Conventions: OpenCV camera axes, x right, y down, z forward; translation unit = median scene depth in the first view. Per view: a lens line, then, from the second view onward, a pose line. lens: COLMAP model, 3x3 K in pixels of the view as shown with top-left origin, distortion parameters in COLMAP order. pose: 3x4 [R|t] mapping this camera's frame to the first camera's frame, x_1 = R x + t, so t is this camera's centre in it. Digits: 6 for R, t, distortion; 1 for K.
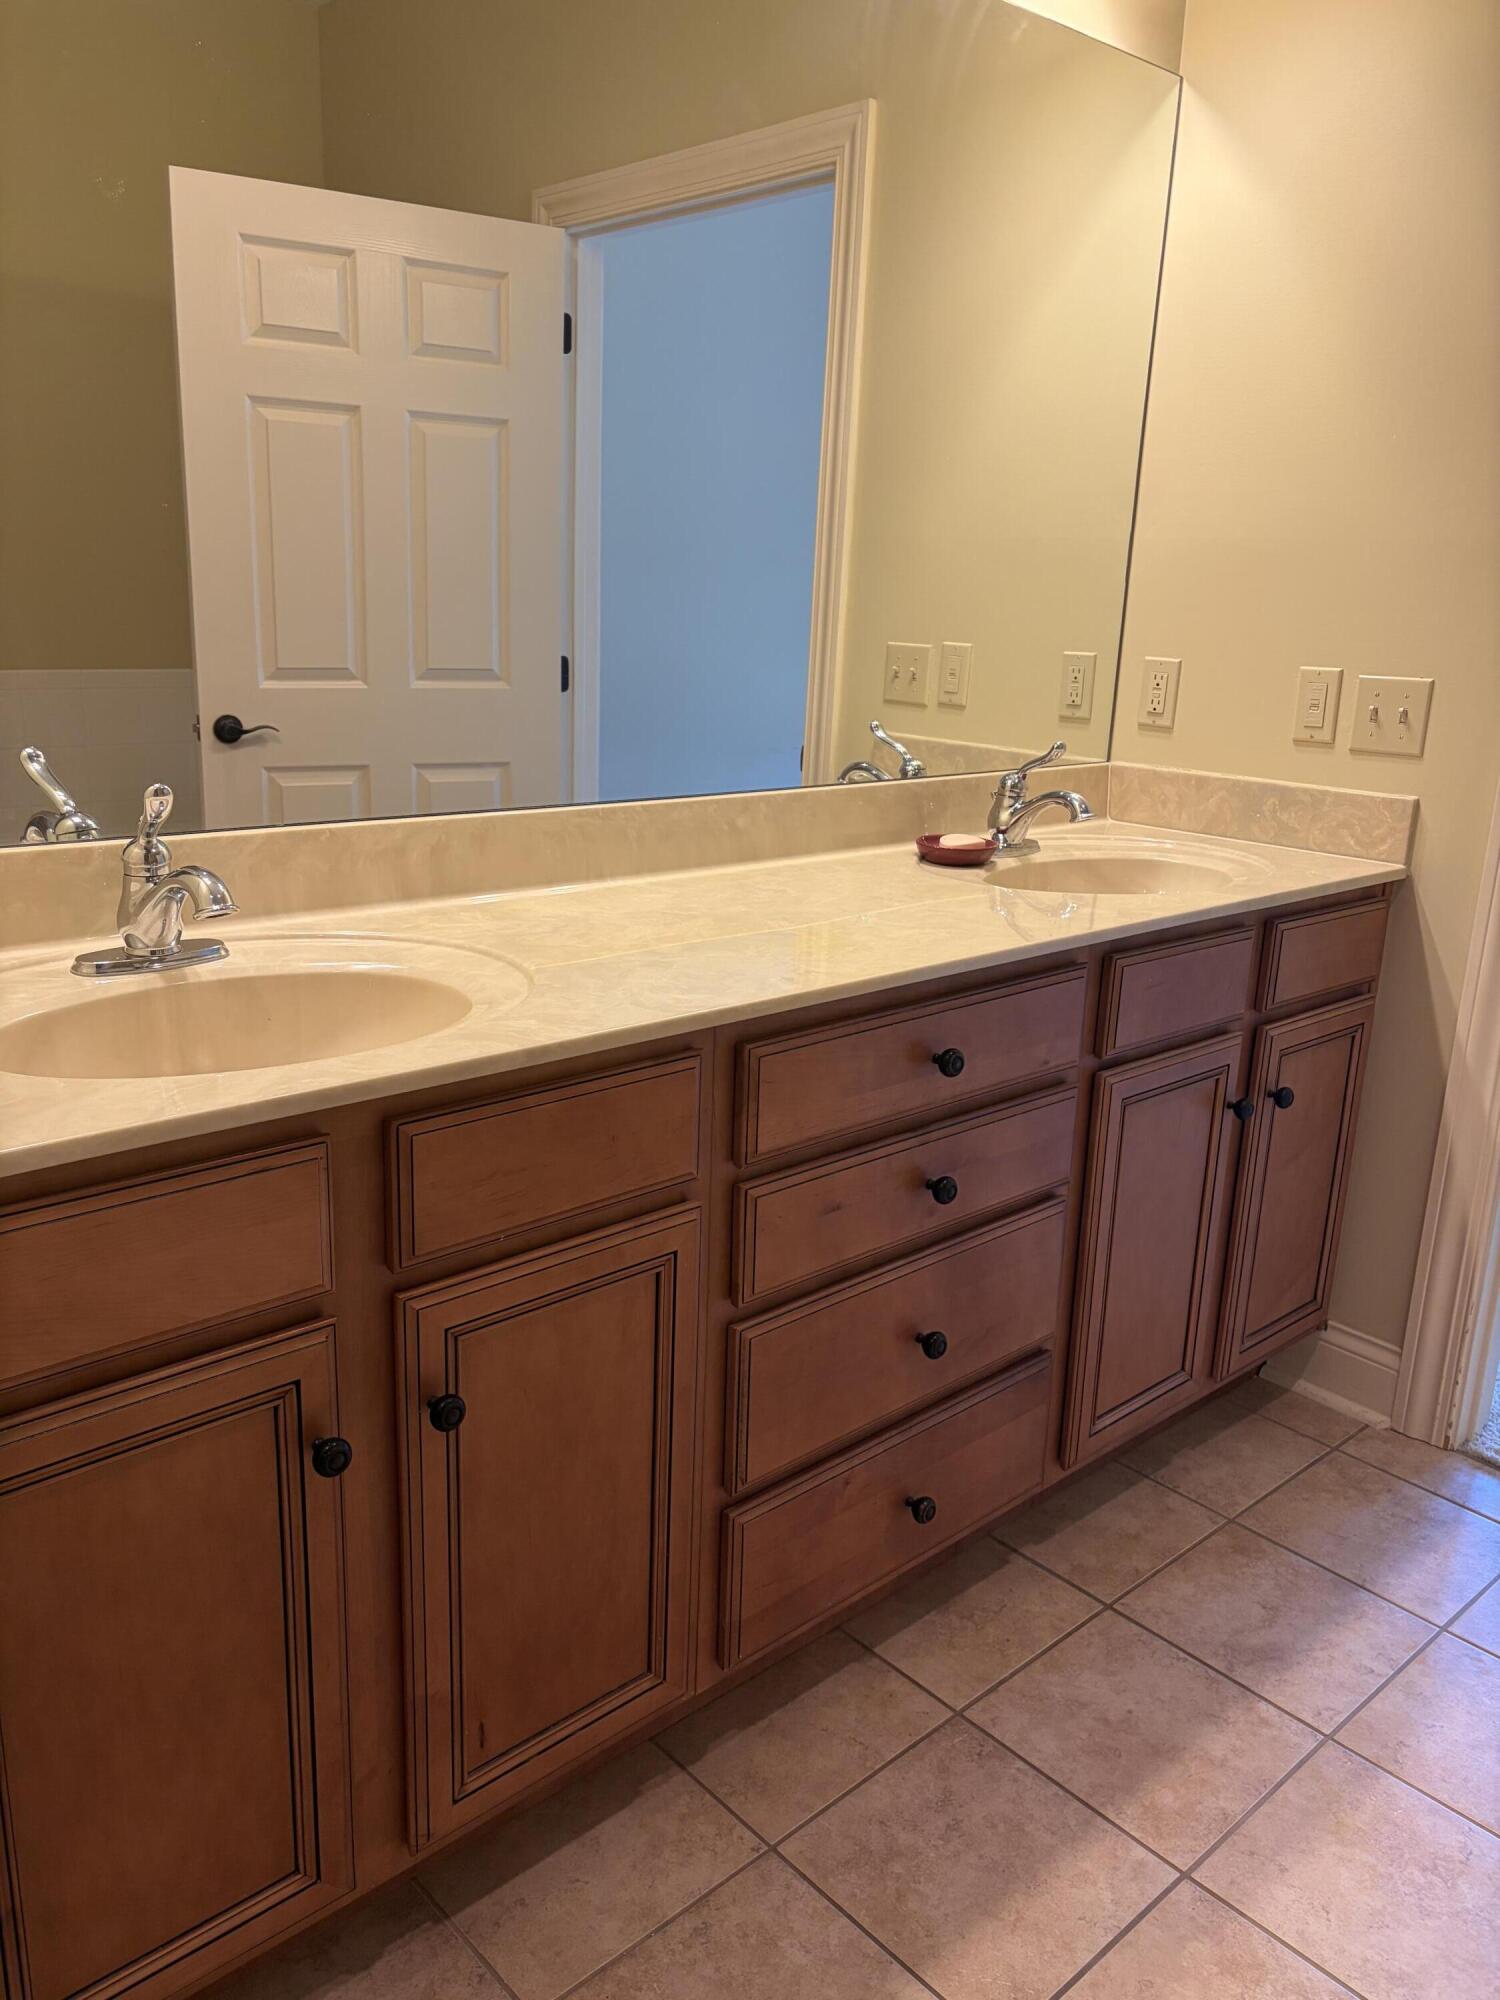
lens RADIAL K [[1508.3, 0, 745.6], [0, 1508.3, 1006.2], [0, 0, 1]] dist [-0.008446, -0.004778]
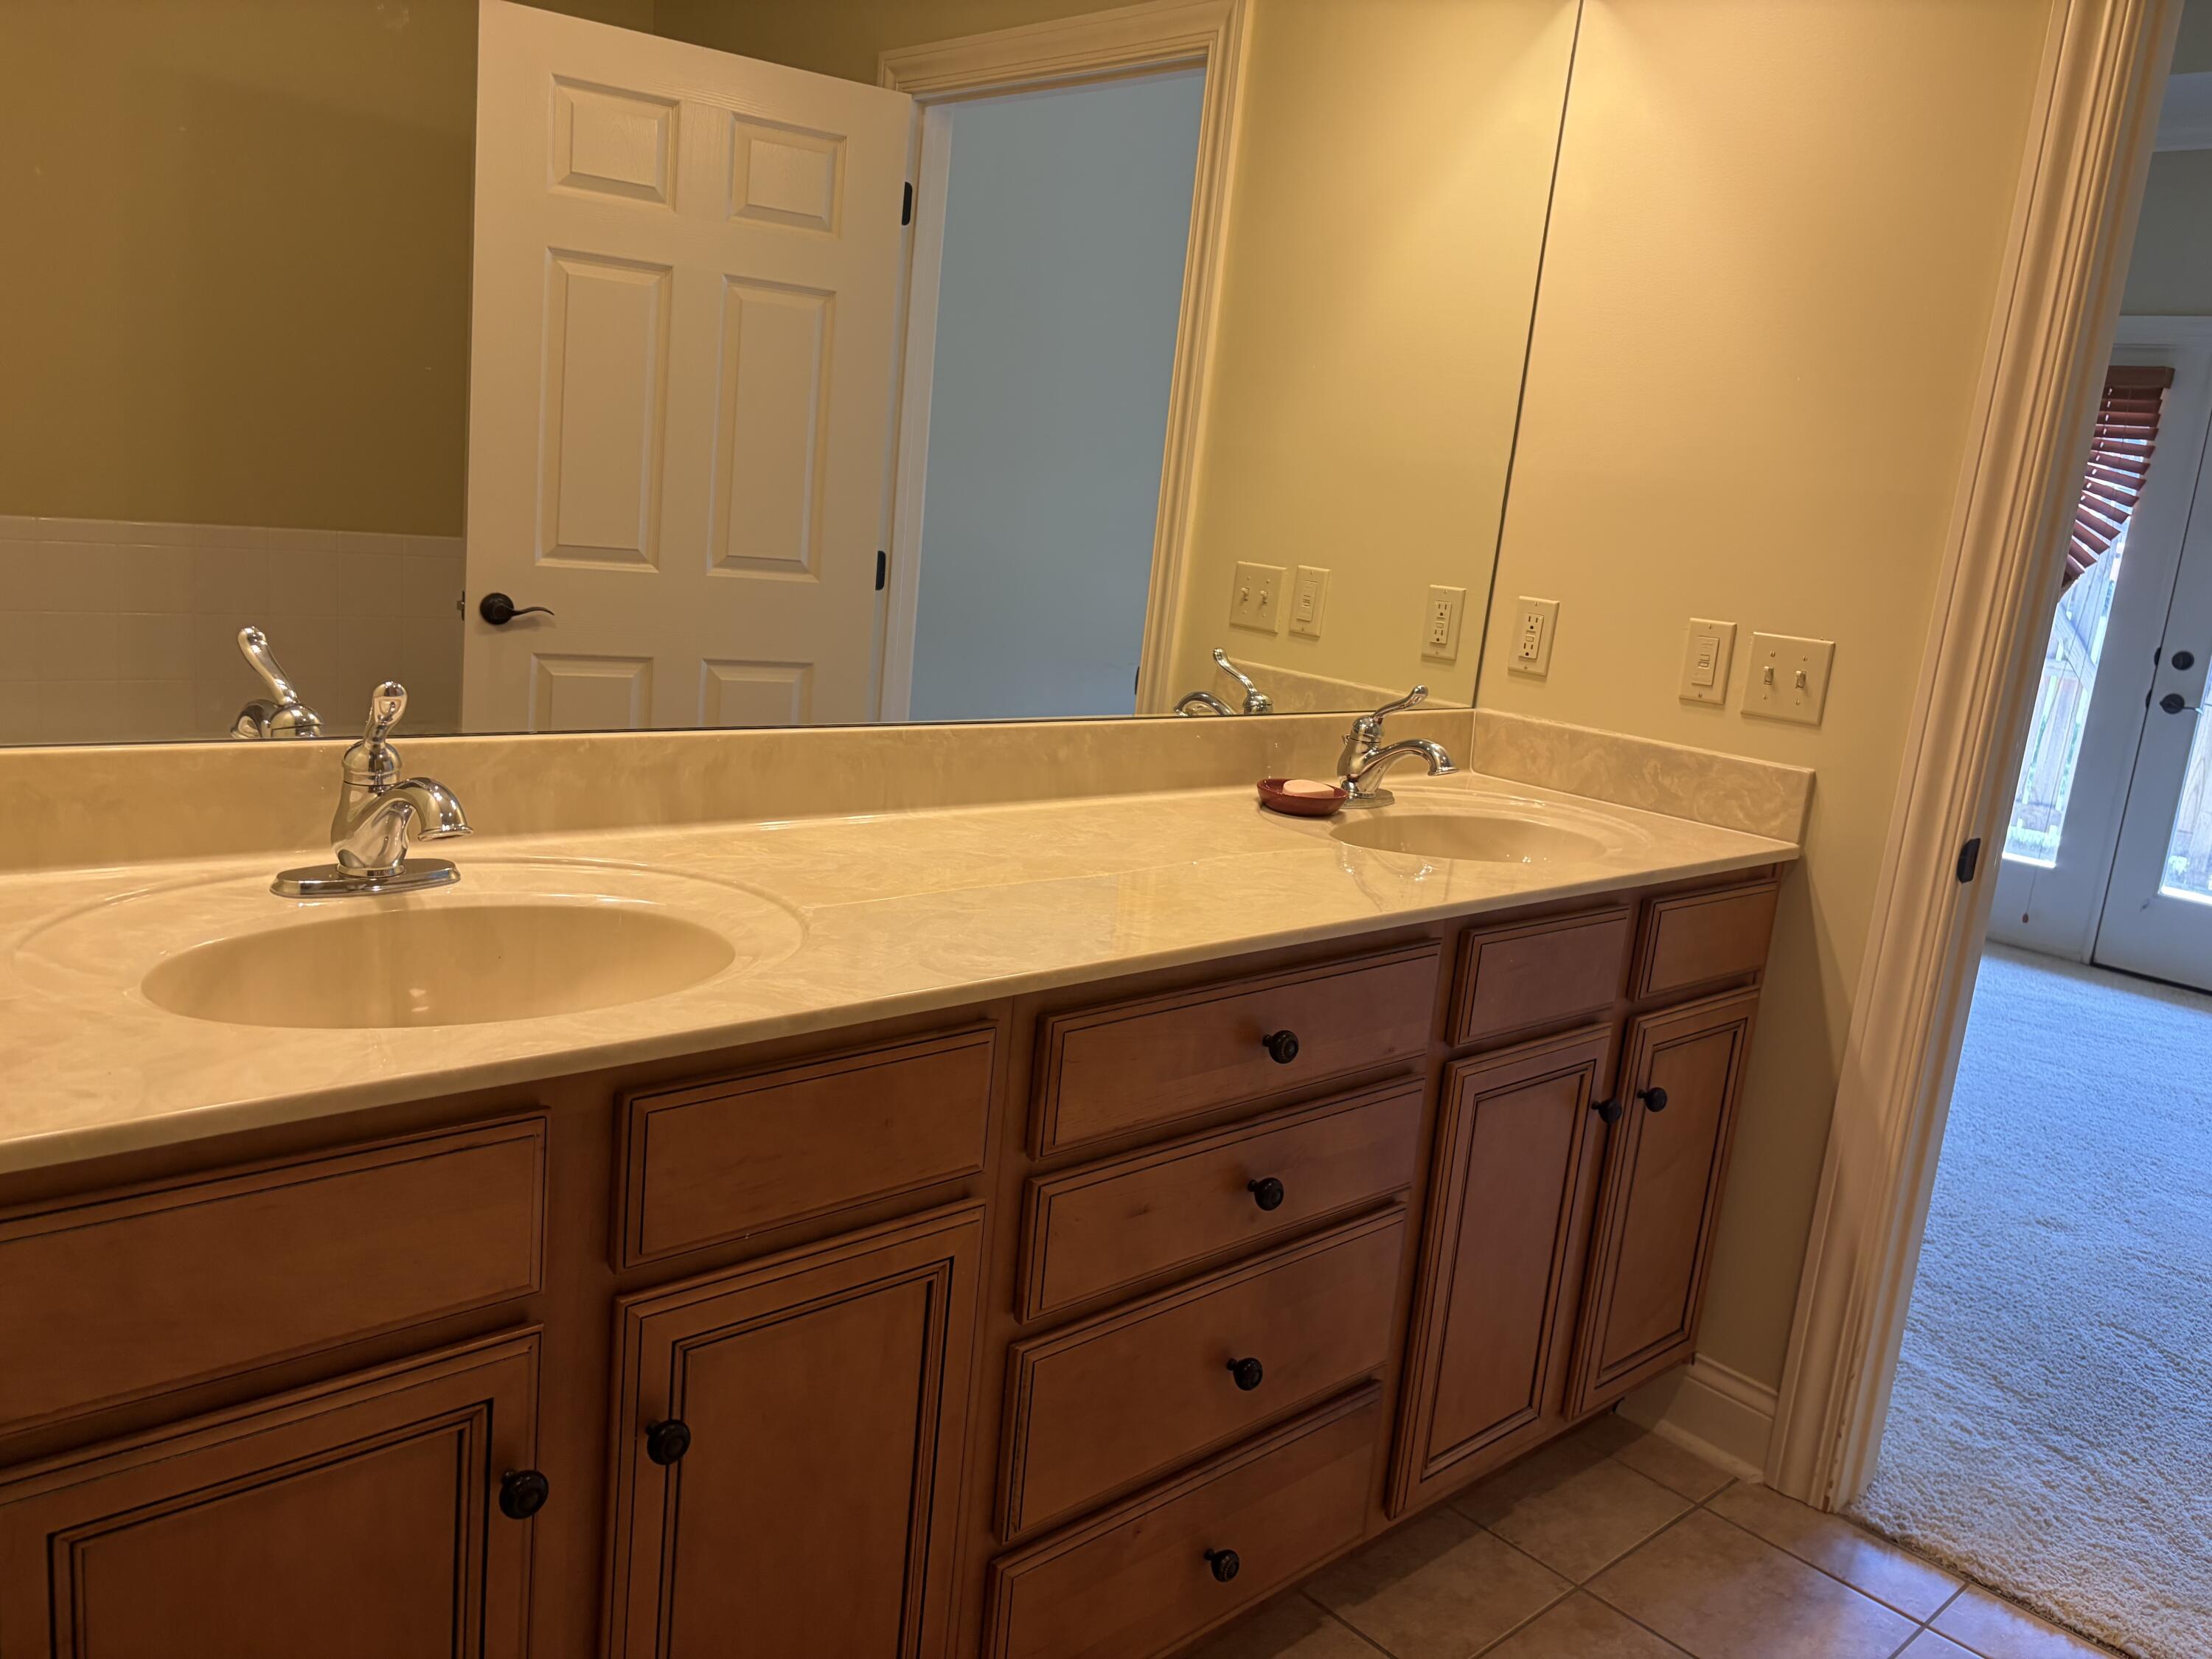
lens RADIAL K [[1668.2, 0, 1109.4], [0, 1668.2, 819.5], [0, 0, 1]] dist [-0.008446, -0.004778]
pose [[0.997935, 0.059277, 0.024719, 0.002937], [-0.057339, 0.995691, -0.072877, -0.014792], [-0.028932, 0.071309, 0.997035, 0.024012]]
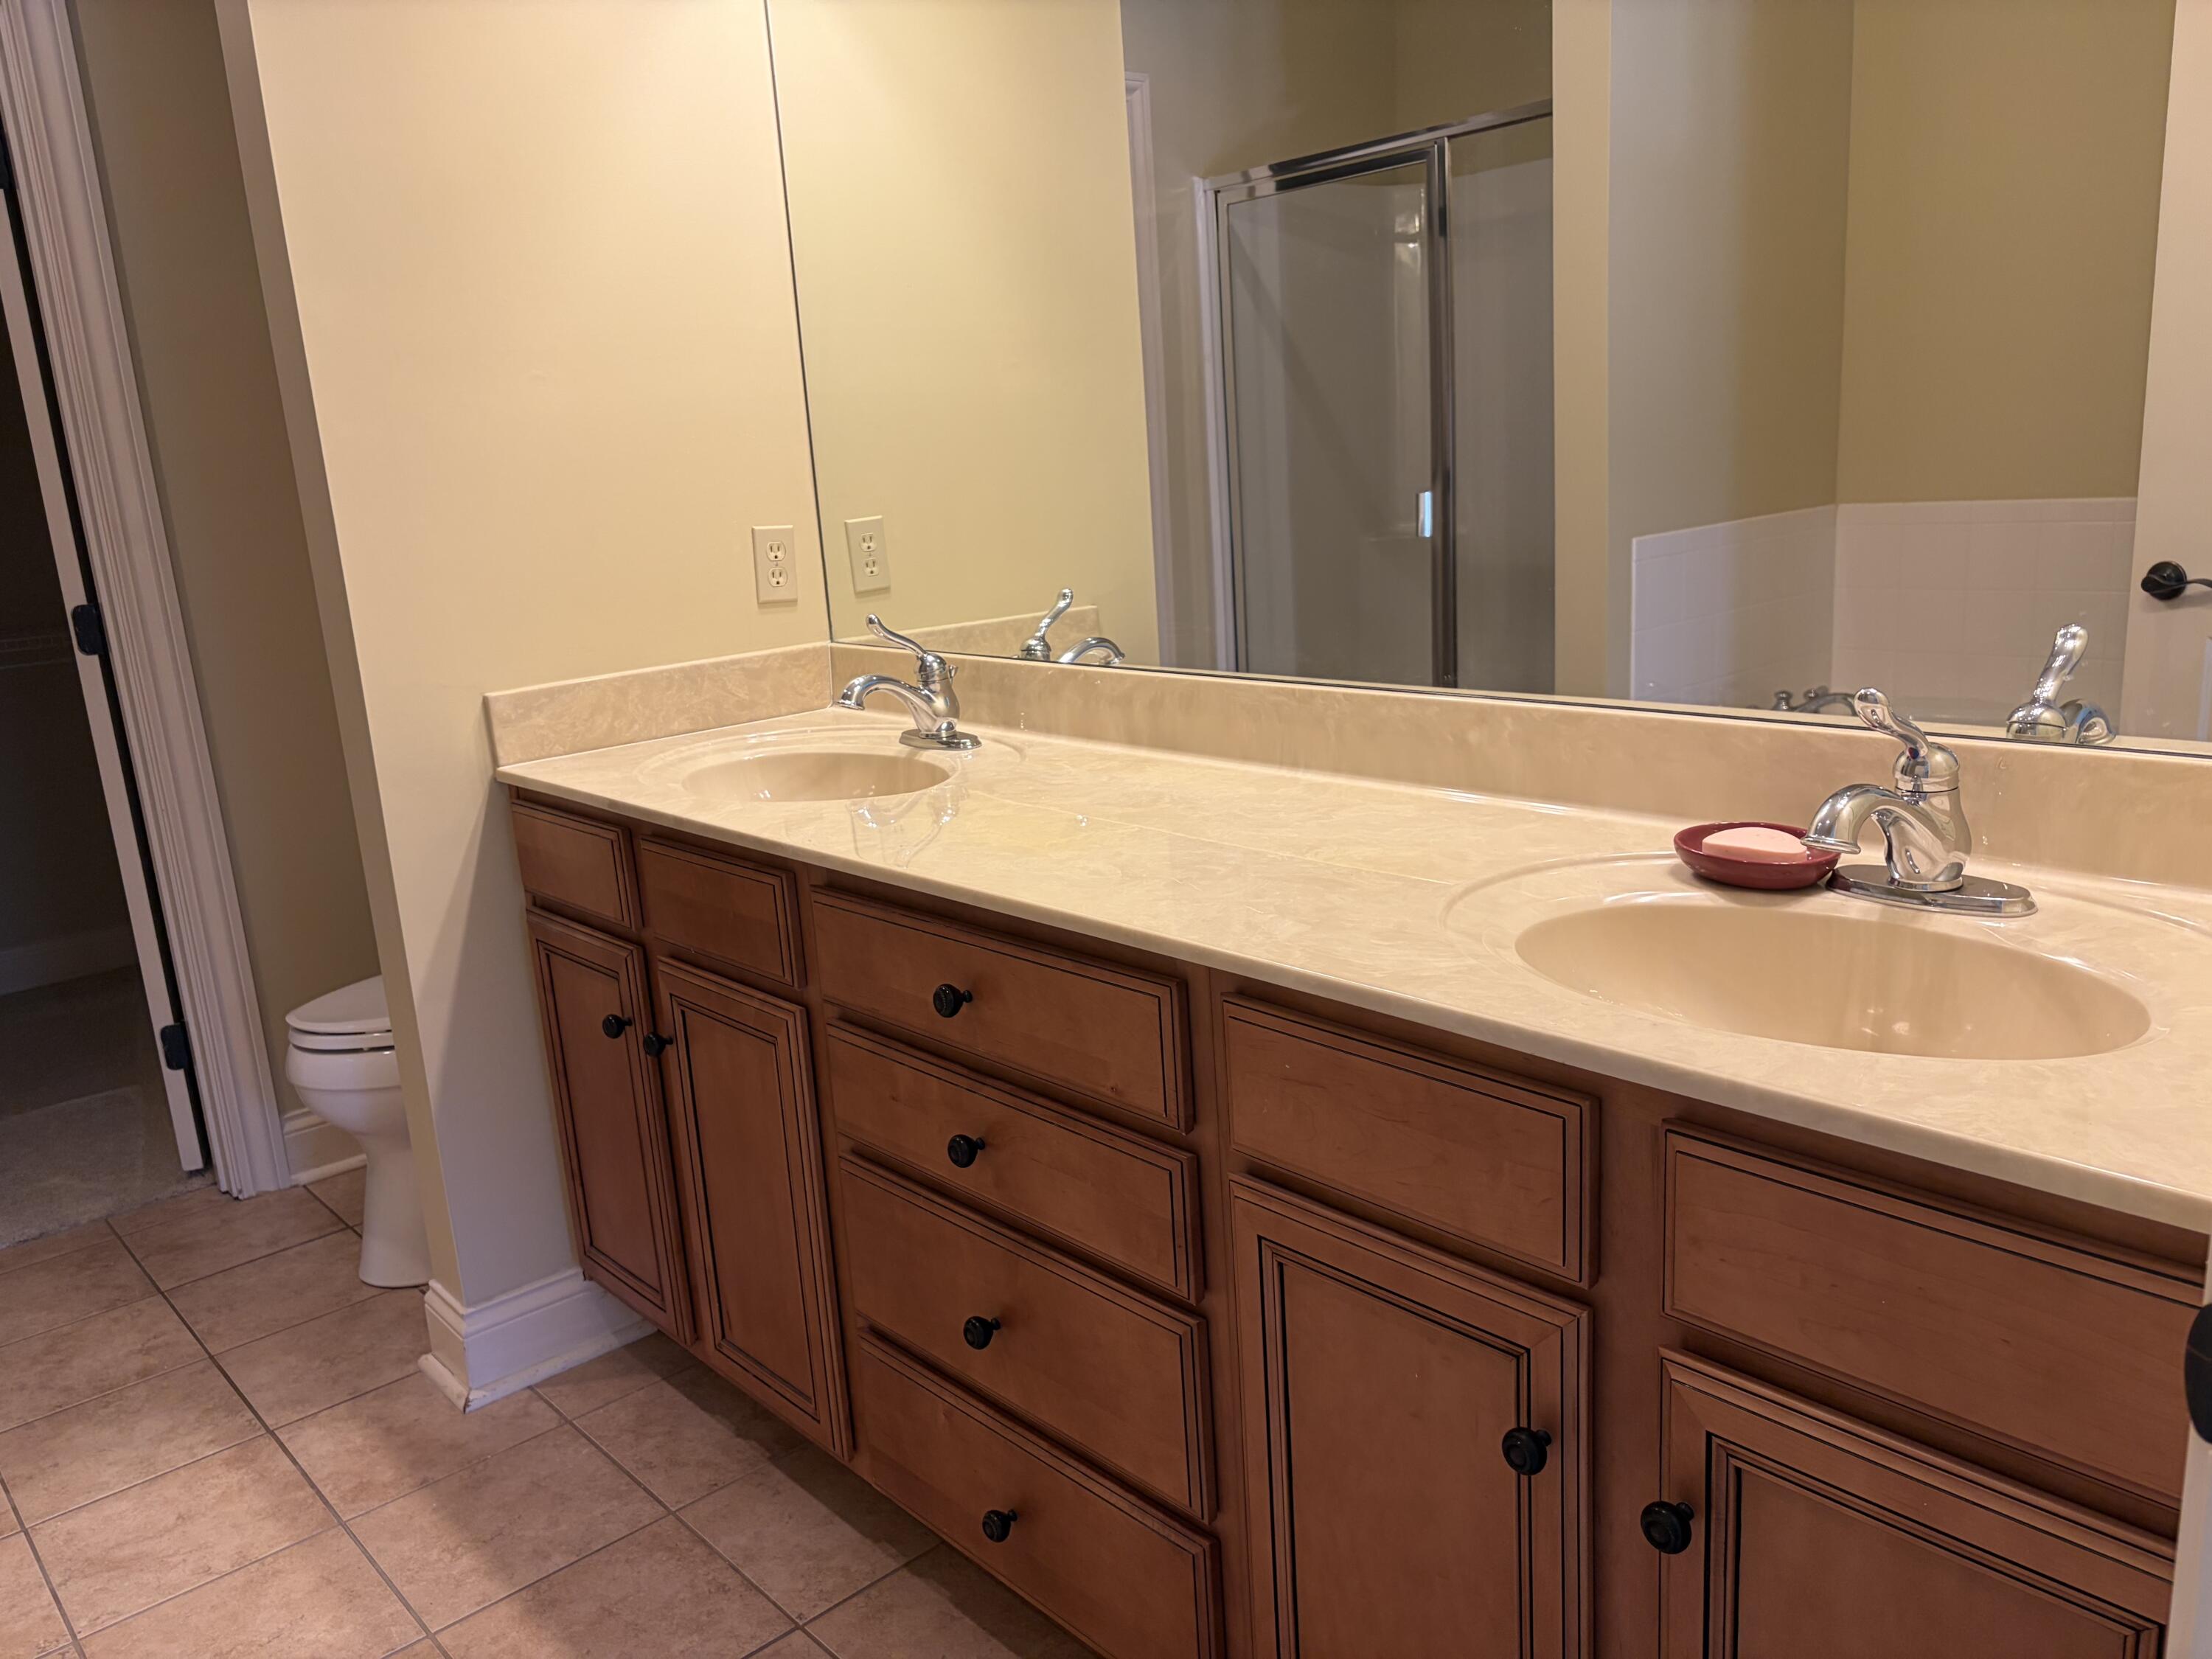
lens RADIAL K [[1668.2, 0, 1055.2], [0, 1668.2, 827.8], [0, 0, 1]] dist [-0.008446, -0.004778]
pose [[-0.033389, 0.190971, -0.981028, 0.881438], [-0.193480, 0.961771, 0.193808, -0.213993], [0.980536, 0.196280, 0.004837, 0.867471]]
